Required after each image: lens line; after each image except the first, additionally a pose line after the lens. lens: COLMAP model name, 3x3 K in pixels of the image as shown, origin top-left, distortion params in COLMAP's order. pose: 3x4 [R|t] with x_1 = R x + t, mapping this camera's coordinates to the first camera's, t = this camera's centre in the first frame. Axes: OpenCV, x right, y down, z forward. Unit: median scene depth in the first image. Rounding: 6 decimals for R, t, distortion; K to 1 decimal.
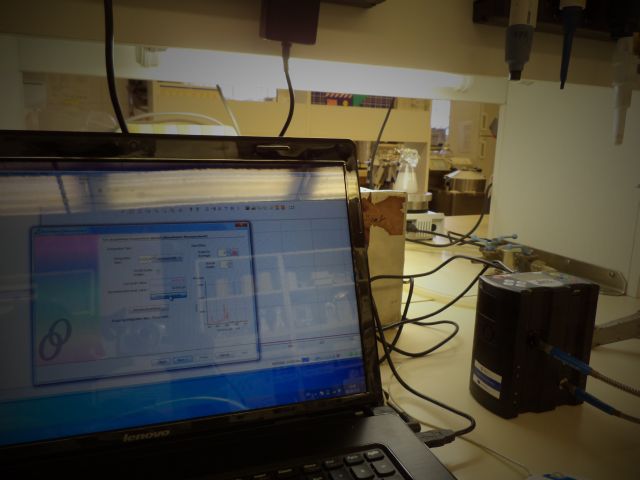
lens RADIAL K [[523.0, 0, 320.0], [0, 523.0, 240.0], [0, 0, 1]] dist [-0.017343, -0.013026]
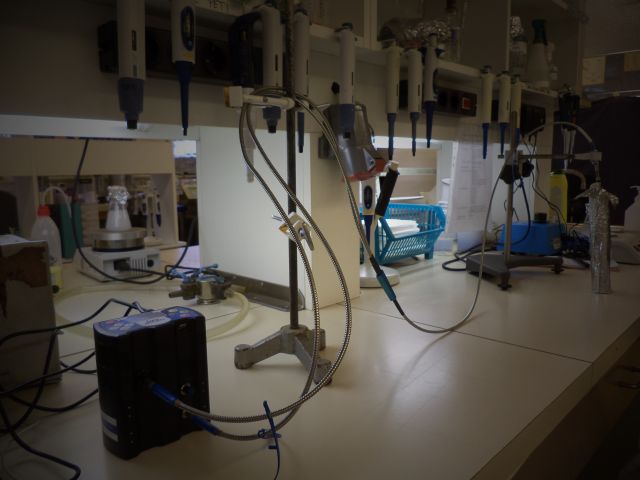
lens RADIAL K [[523.0, 0, 320.0], [0, 523.0, 240.0], [0, 0, 1]] dist [-0.017343, -0.013026]
pose [[0.916069, -0.091748, 0.390385, 0.248899], [0.110301, 0.993576, -0.025319, -0.013738], [-0.385554, 0.066254, 0.920303, -0.084459]]
